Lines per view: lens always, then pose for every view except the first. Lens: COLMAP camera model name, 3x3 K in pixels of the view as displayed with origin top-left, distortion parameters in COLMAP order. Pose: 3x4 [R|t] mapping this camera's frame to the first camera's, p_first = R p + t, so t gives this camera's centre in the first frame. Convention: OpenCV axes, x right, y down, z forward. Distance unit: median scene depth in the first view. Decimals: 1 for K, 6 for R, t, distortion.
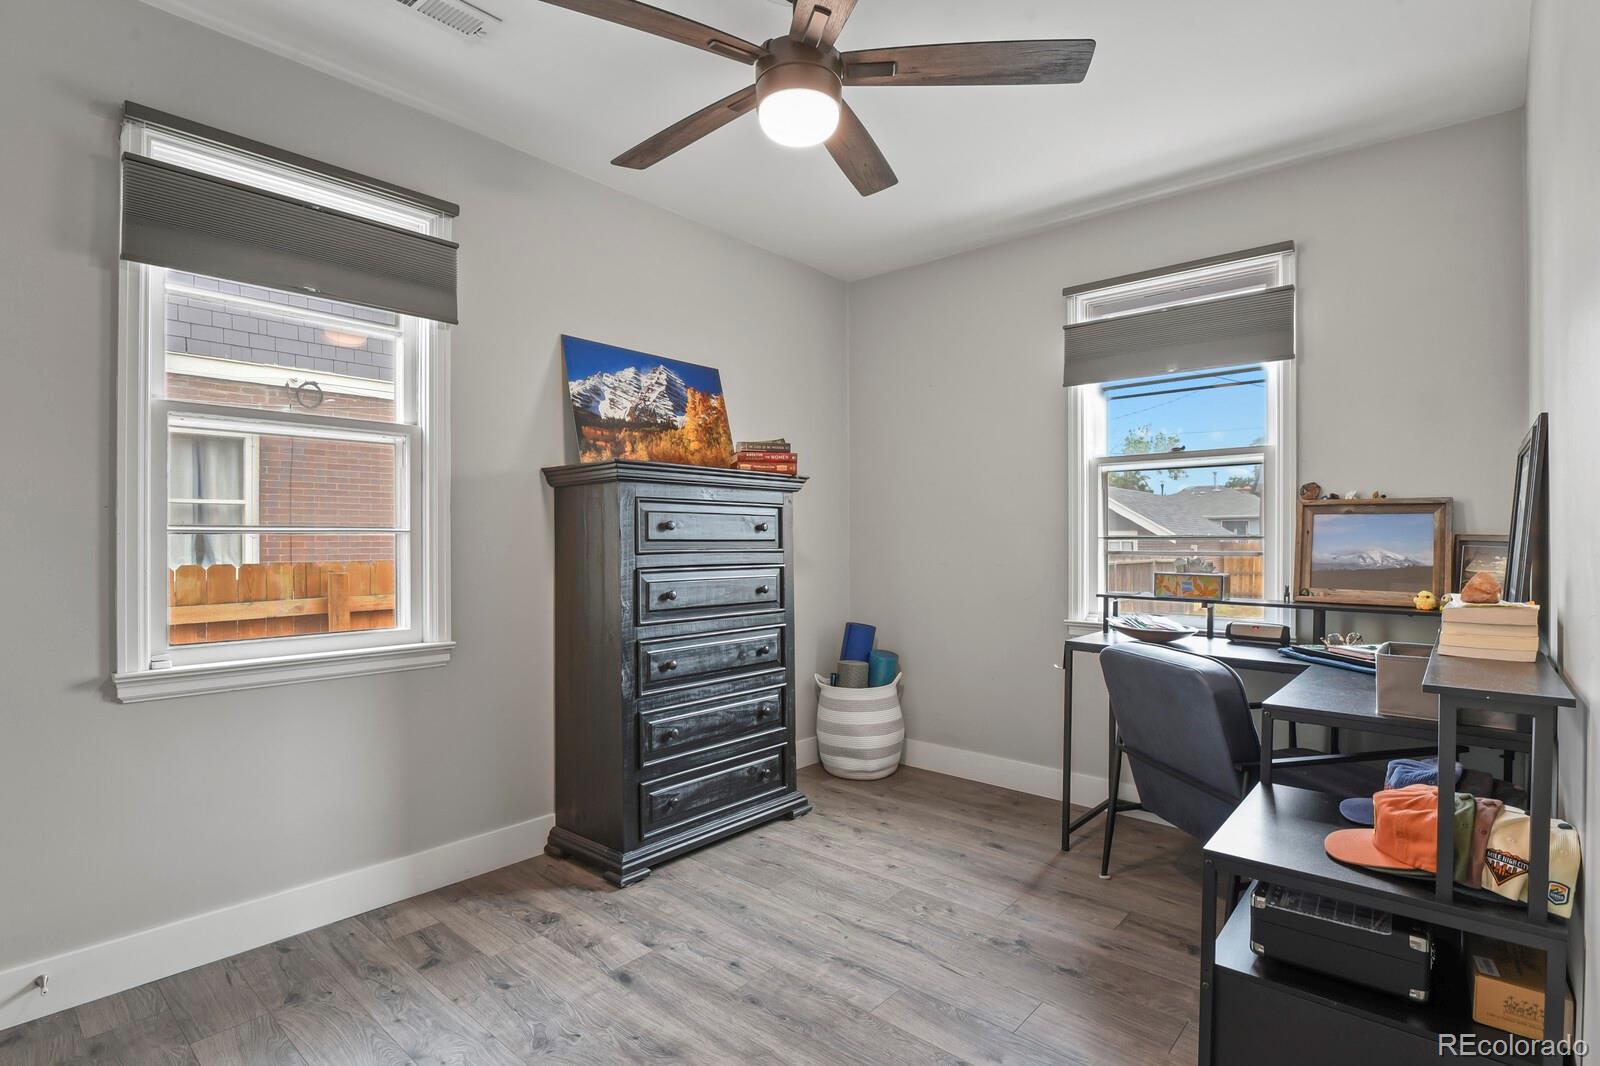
lens RADIAL K [[783.7, 0, 804.5], [0, 783.7, 538.2], [0, 0, 1]] dist [0.002150, -0.012347]
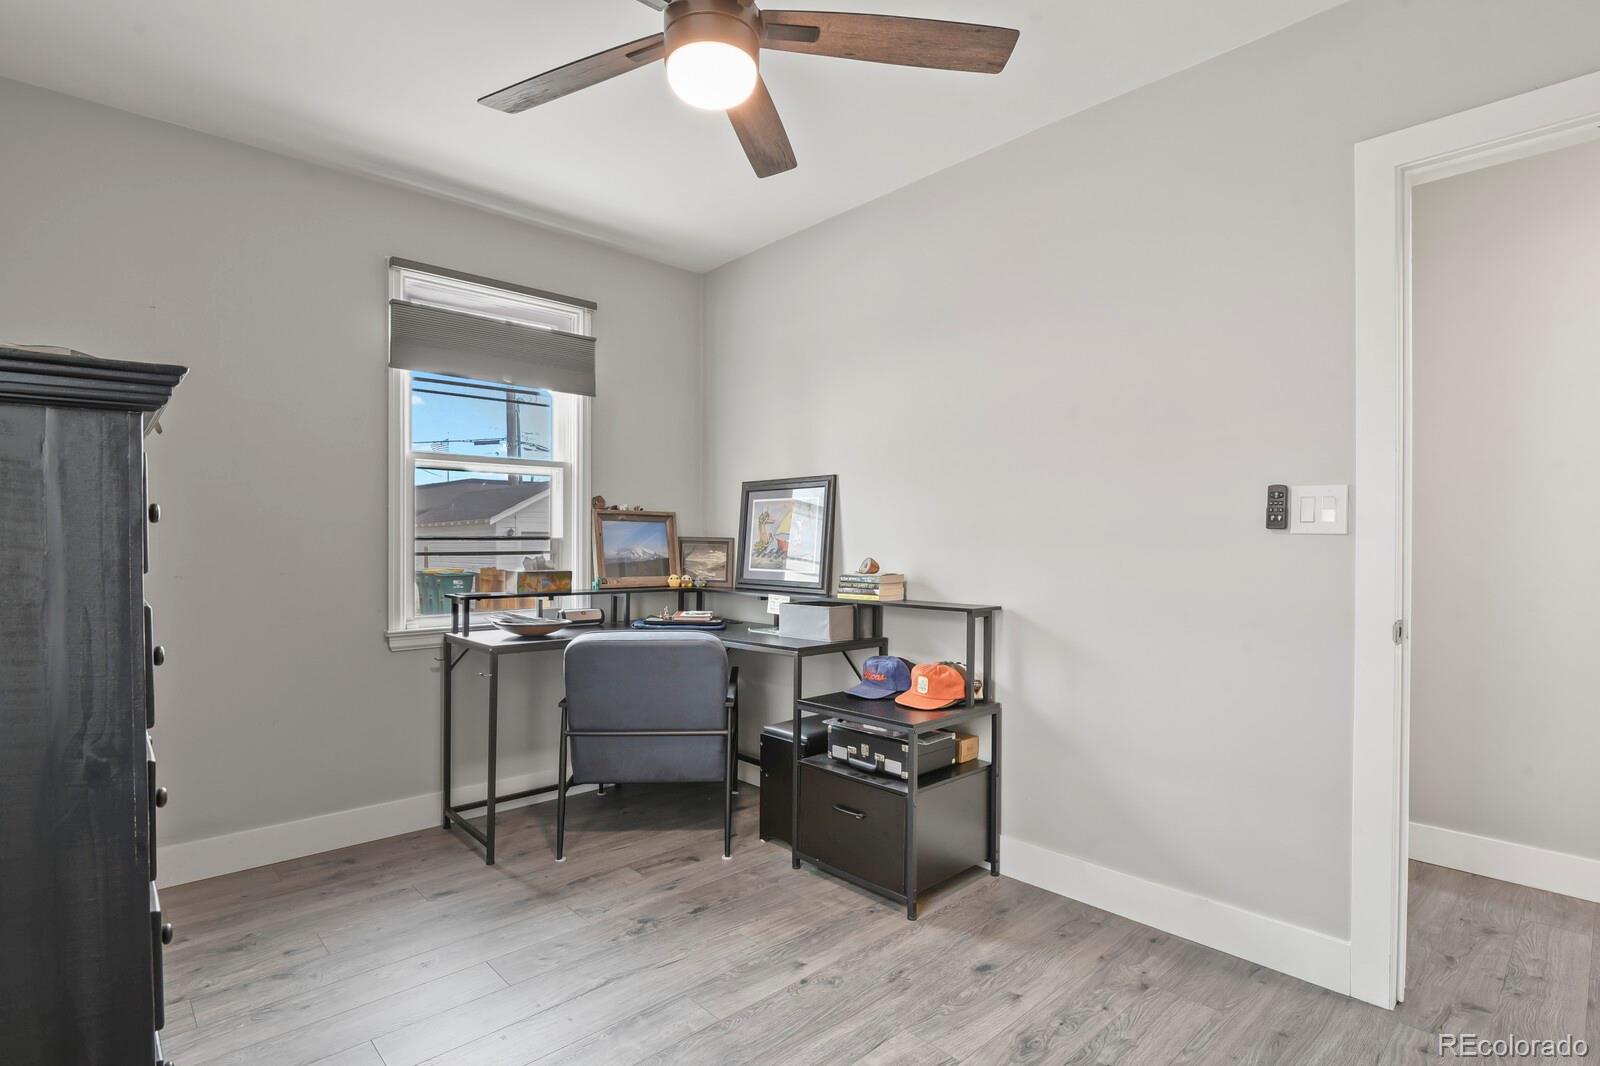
lens RADIAL K [[783.7, 0, 804.5], [0, 783.7, 538.2], [0, 0, 1]] dist [0.002150, -0.012347]
pose [[0.100988, 0.000199, 0.994888, -0.617215], [-0.003091, 0.999995, 0.000113, -0.002739], [-0.994883, -0.003087, 0.100988, 0.550909]]
